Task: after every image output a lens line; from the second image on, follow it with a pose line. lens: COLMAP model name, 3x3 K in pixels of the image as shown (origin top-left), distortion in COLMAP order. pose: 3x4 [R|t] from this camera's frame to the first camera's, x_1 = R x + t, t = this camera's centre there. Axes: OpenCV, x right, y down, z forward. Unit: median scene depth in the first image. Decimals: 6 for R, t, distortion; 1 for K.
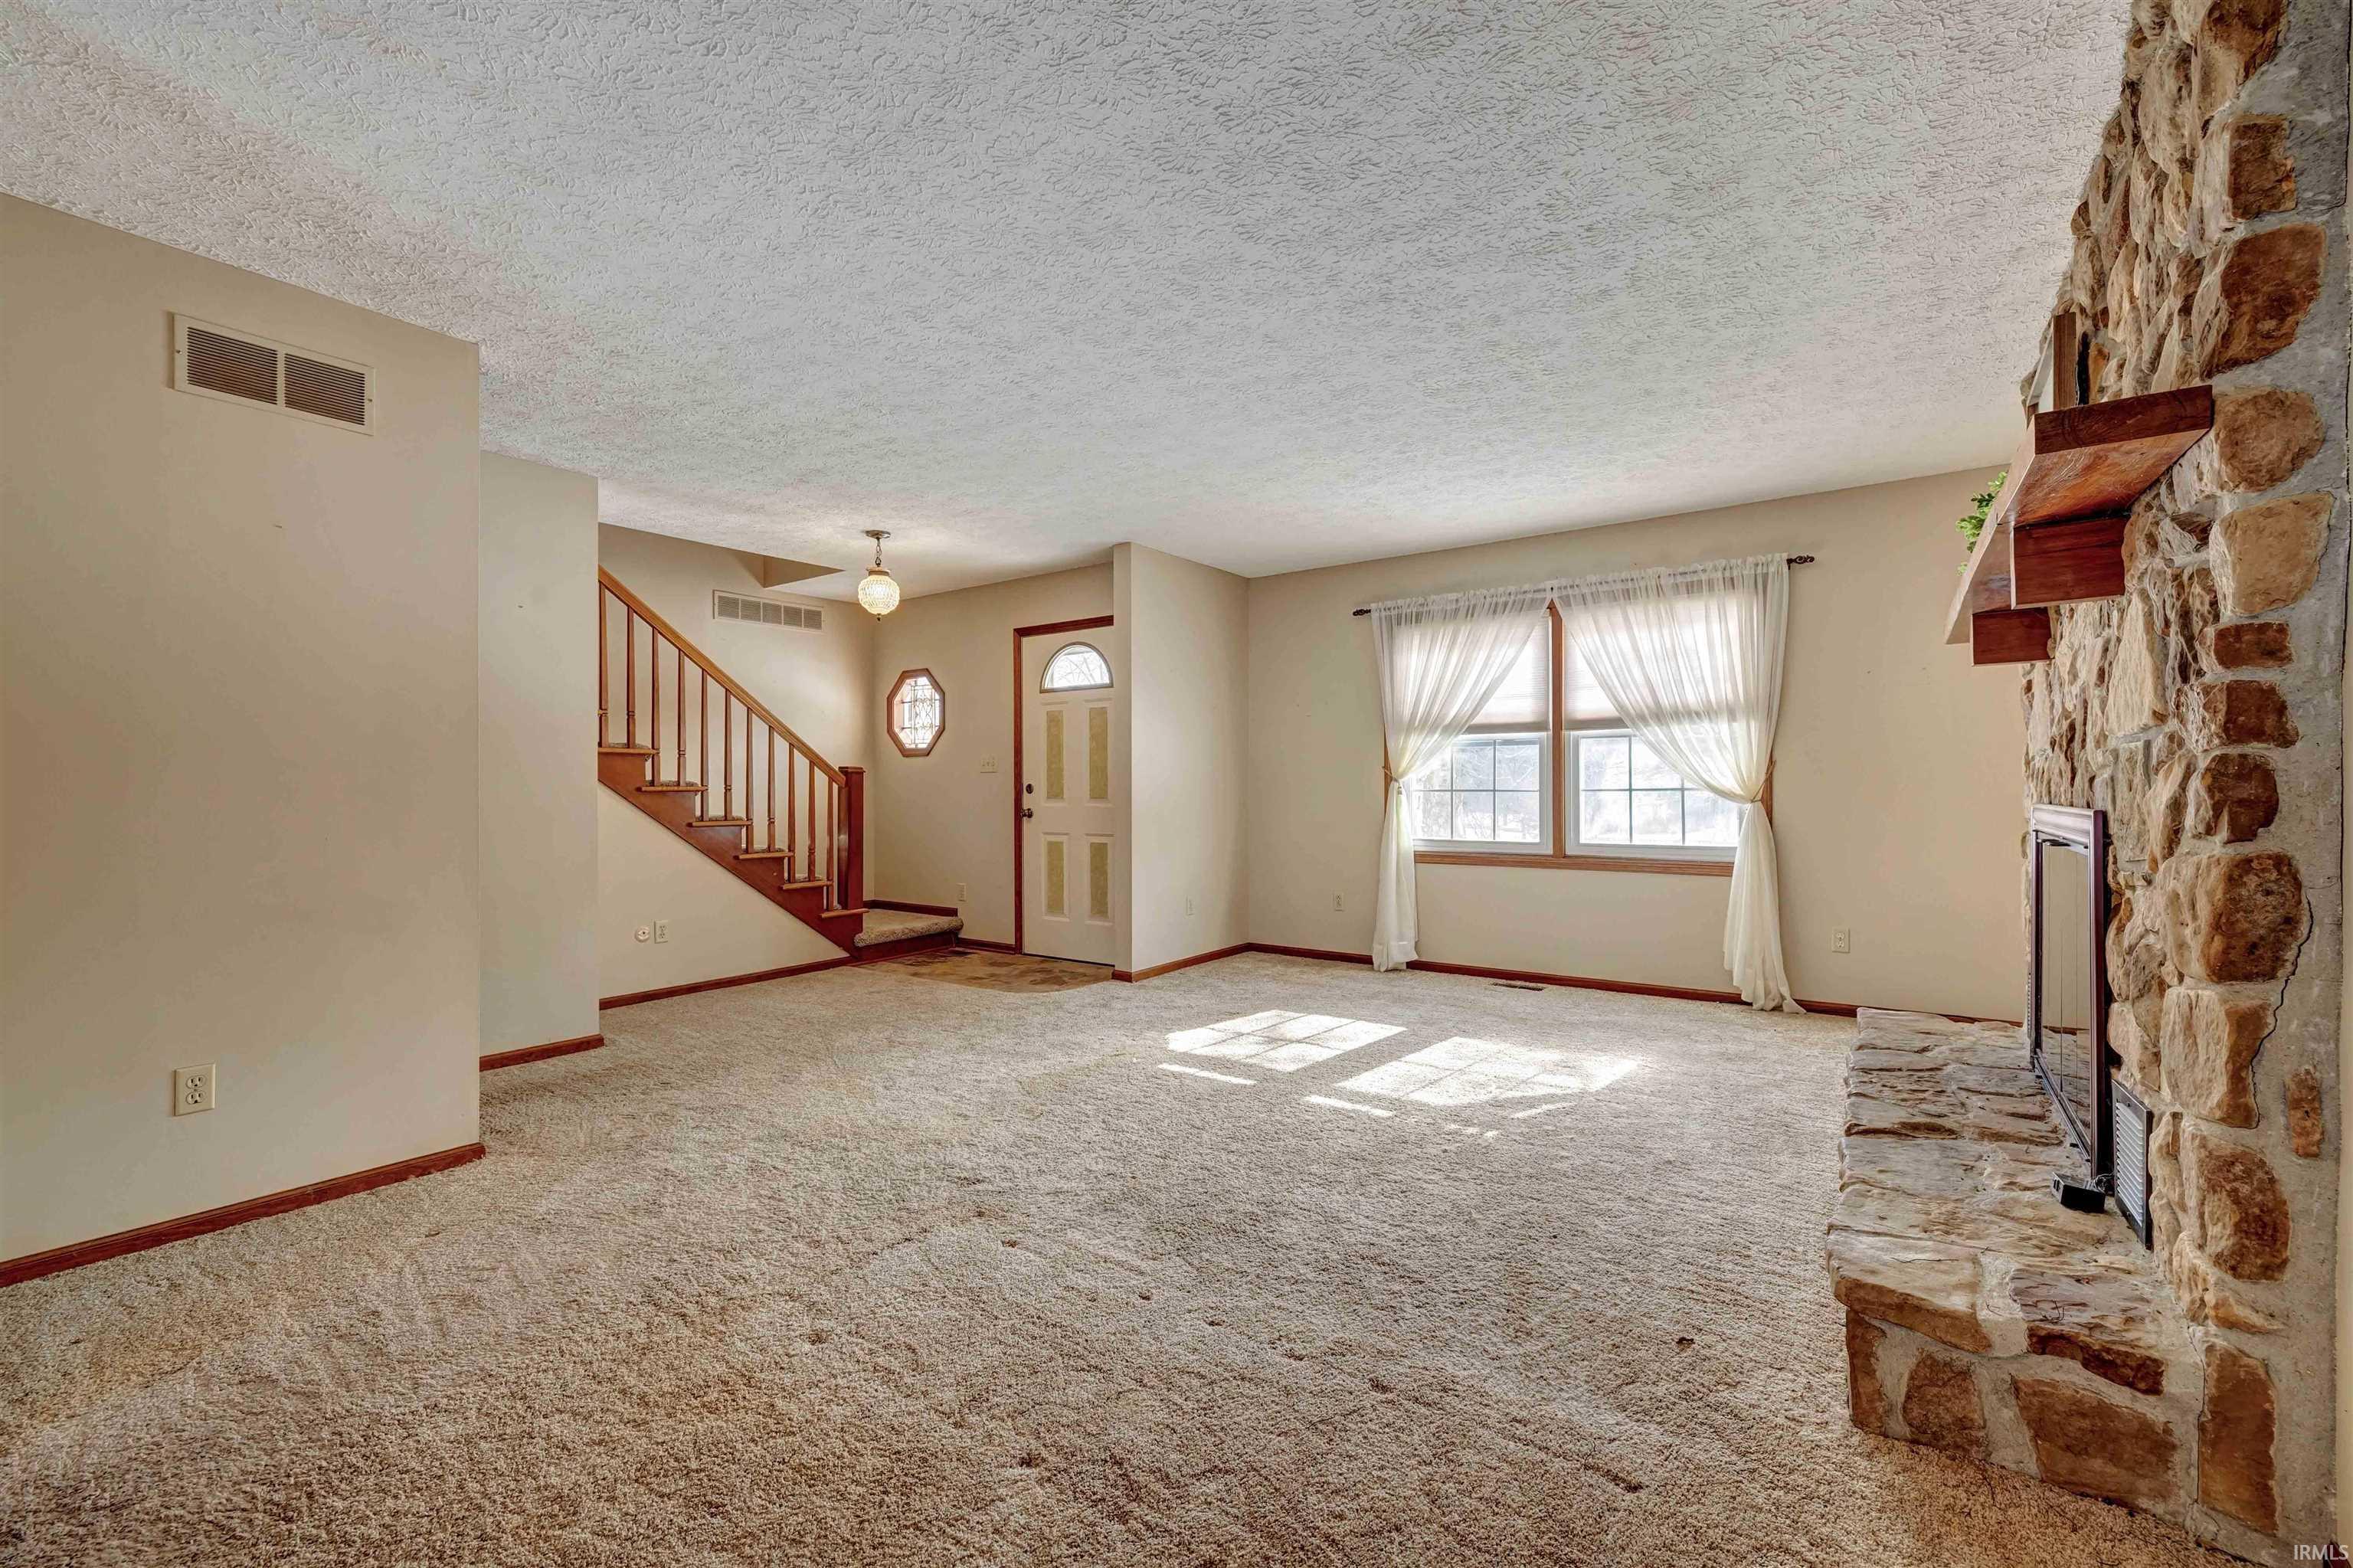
lens RADIAL K [[992.8, 0, 1160.0], [0, 992.8, 787.3], [0, 0, 1]] dist [0.001518, -0.000779]
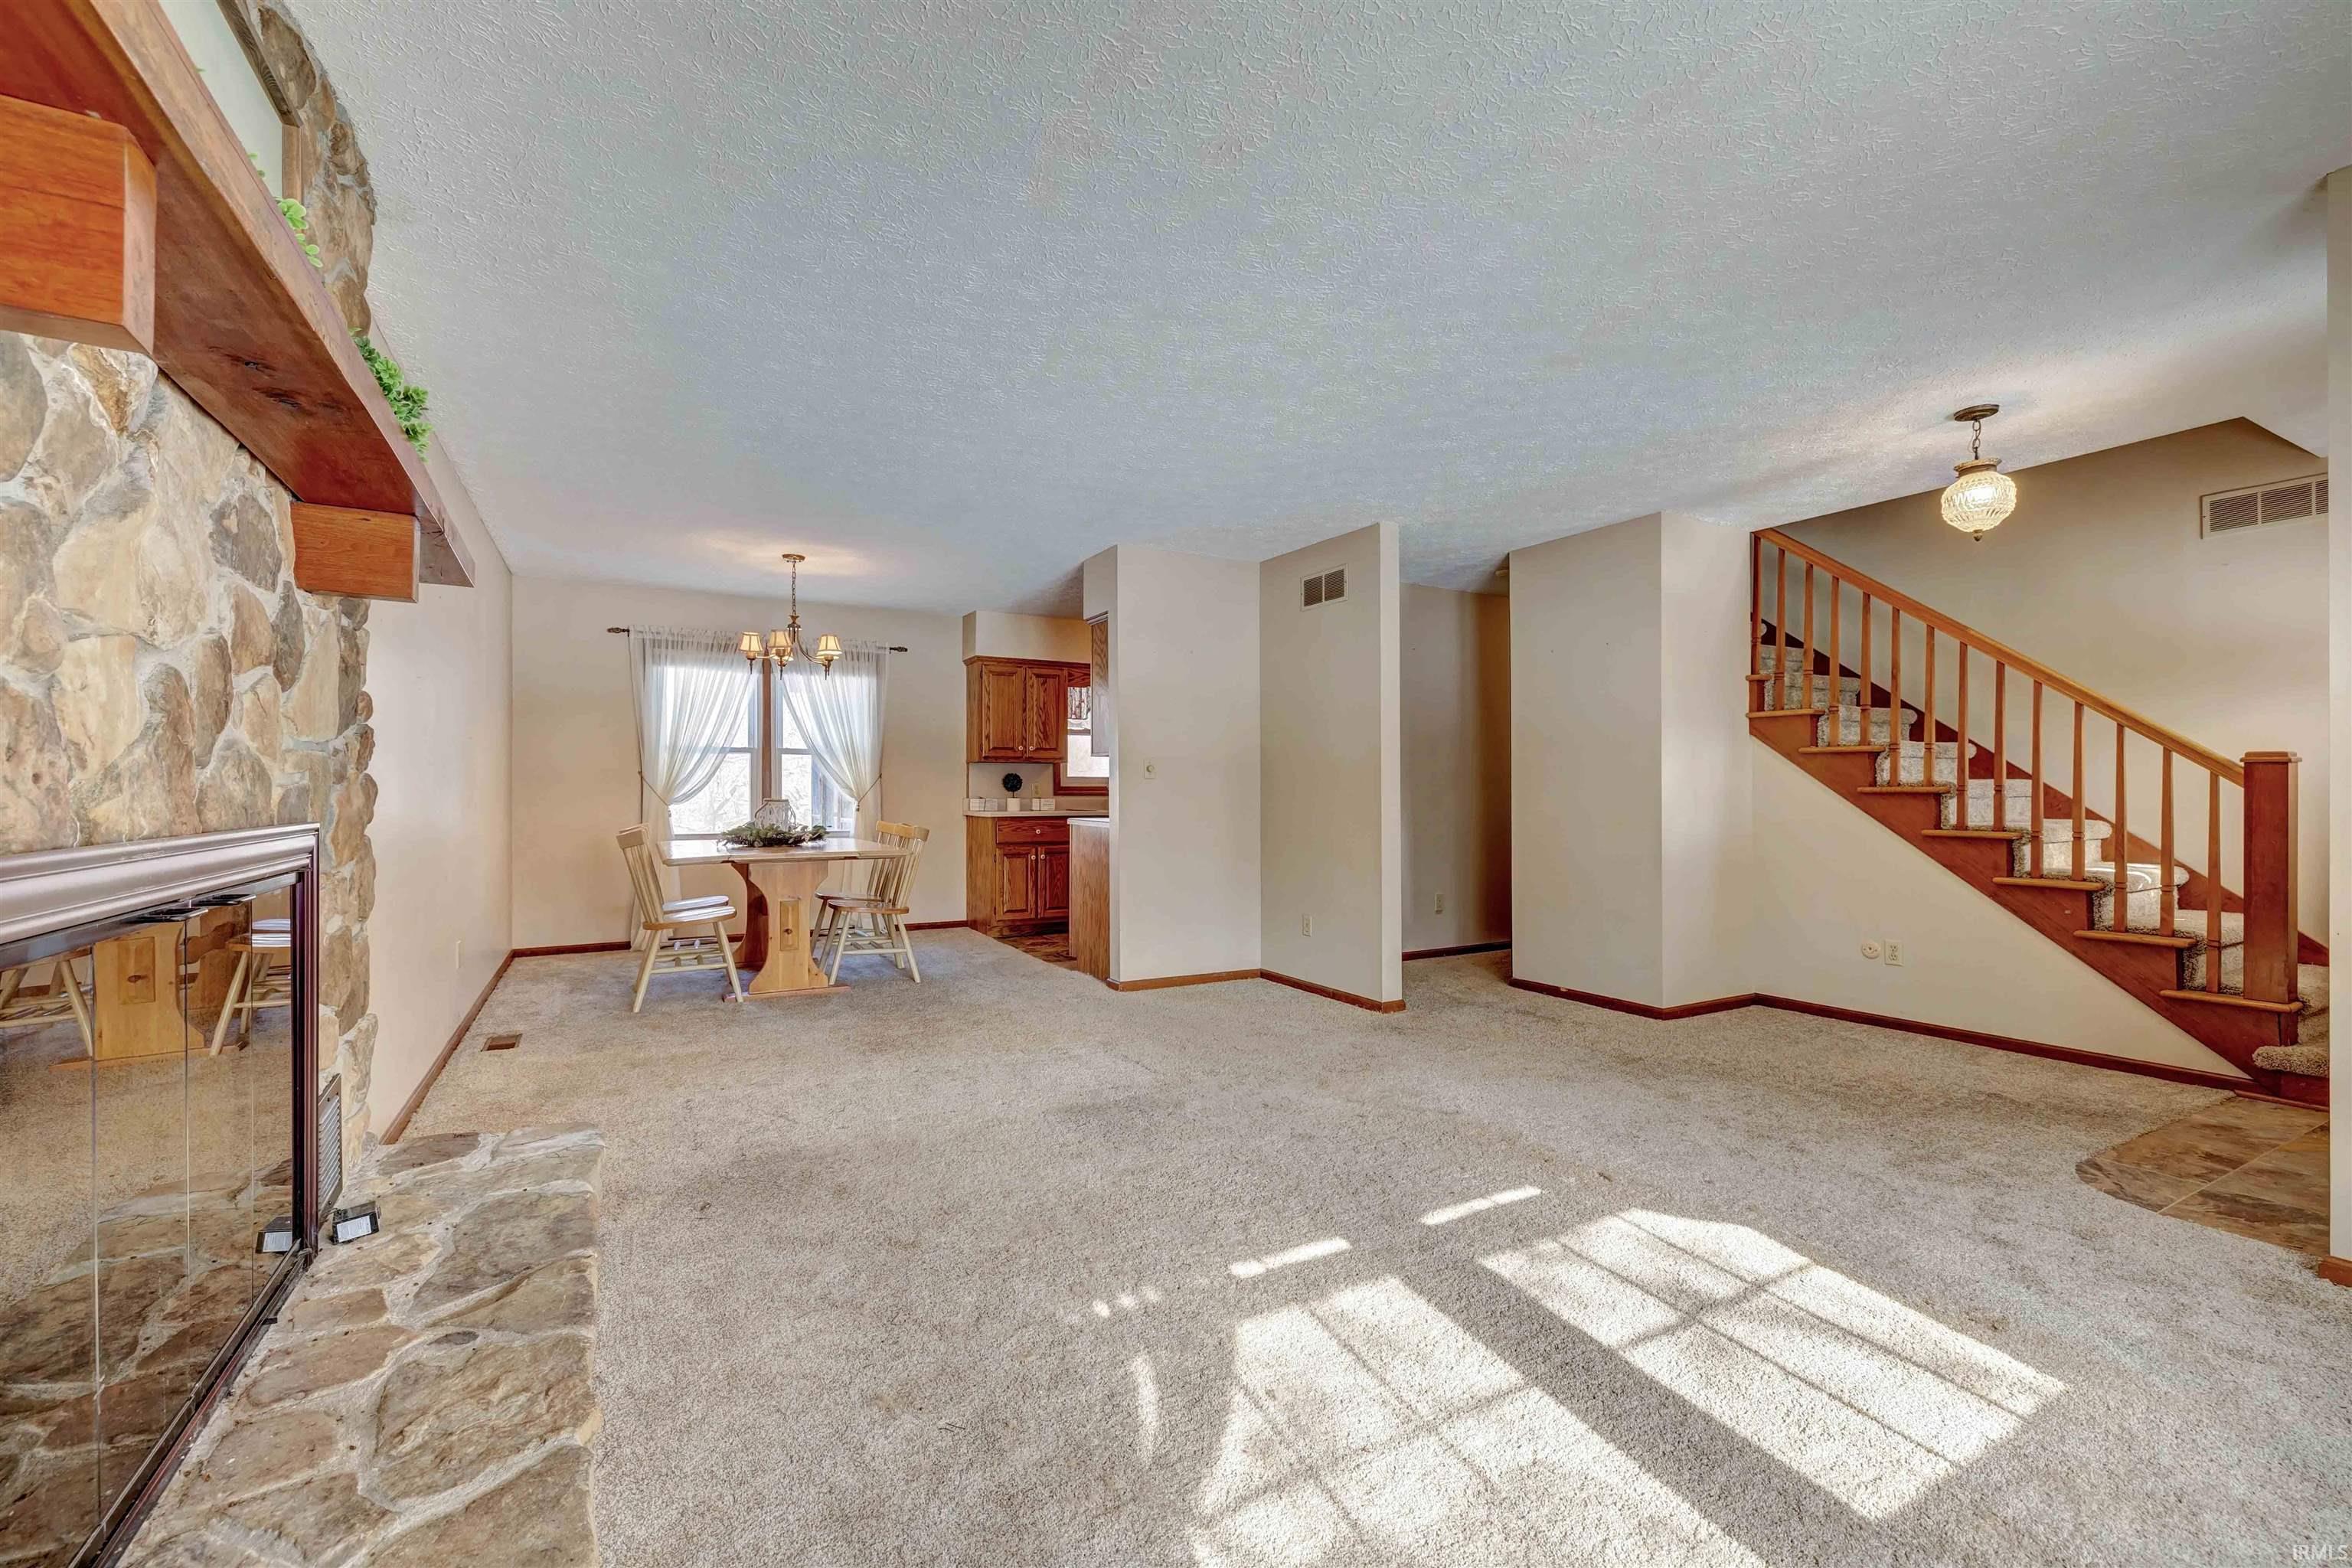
lens RADIAL K [[992.4, 0, 1200.2], [0, 992.4, 791.4], [0, 0, 1]] dist [0.001518, -0.000779]
pose [[-0.394826, 0.006152, -0.918735, 0.469334], [0.002863, 0.999981, 0.005465, -0.002752], [0.918751, -0.000473, -0.394836, 0.676019]]
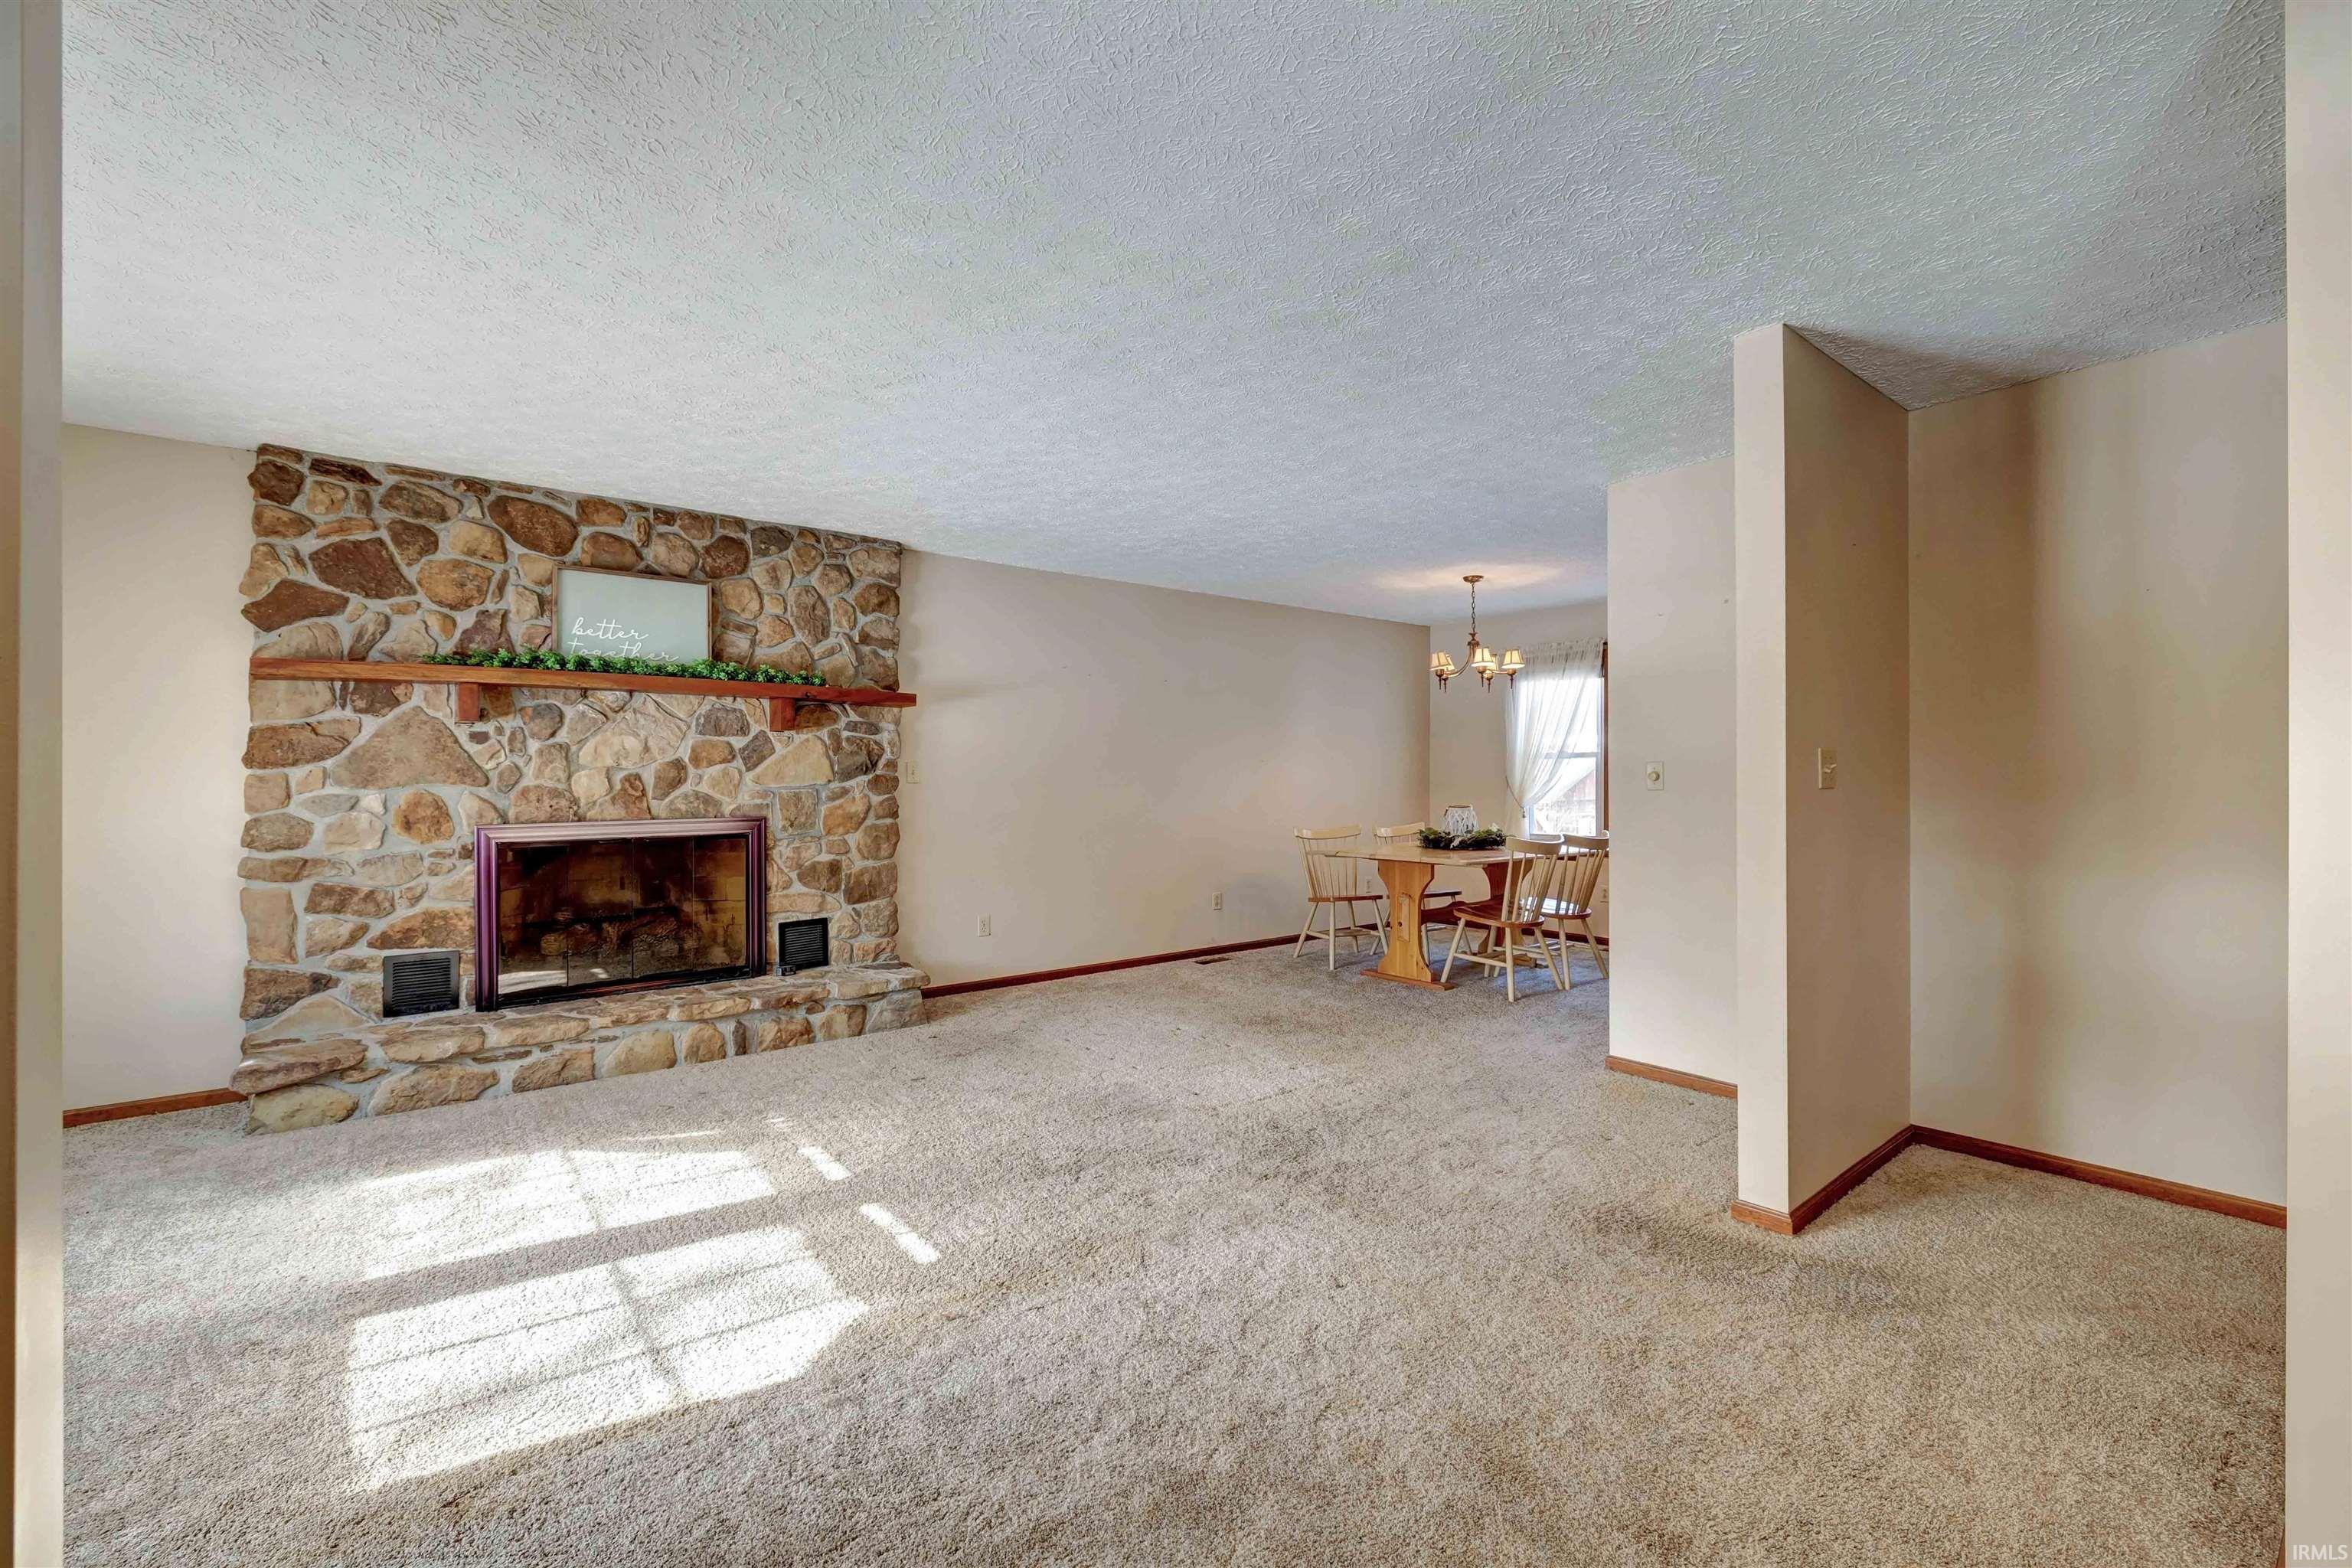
lens RADIAL K [[992.4, 0, 1150.1], [0, 992.4, 787.9], [0, 0, 1]] dist [0.001518, -0.000779]
pose [[-0.962918, 0.010517, 0.269589, -0.194119], [0.010654, 0.999943, -0.000955, -0.010351], [-0.269584, 0.001953, -0.962975, 1.000499]]
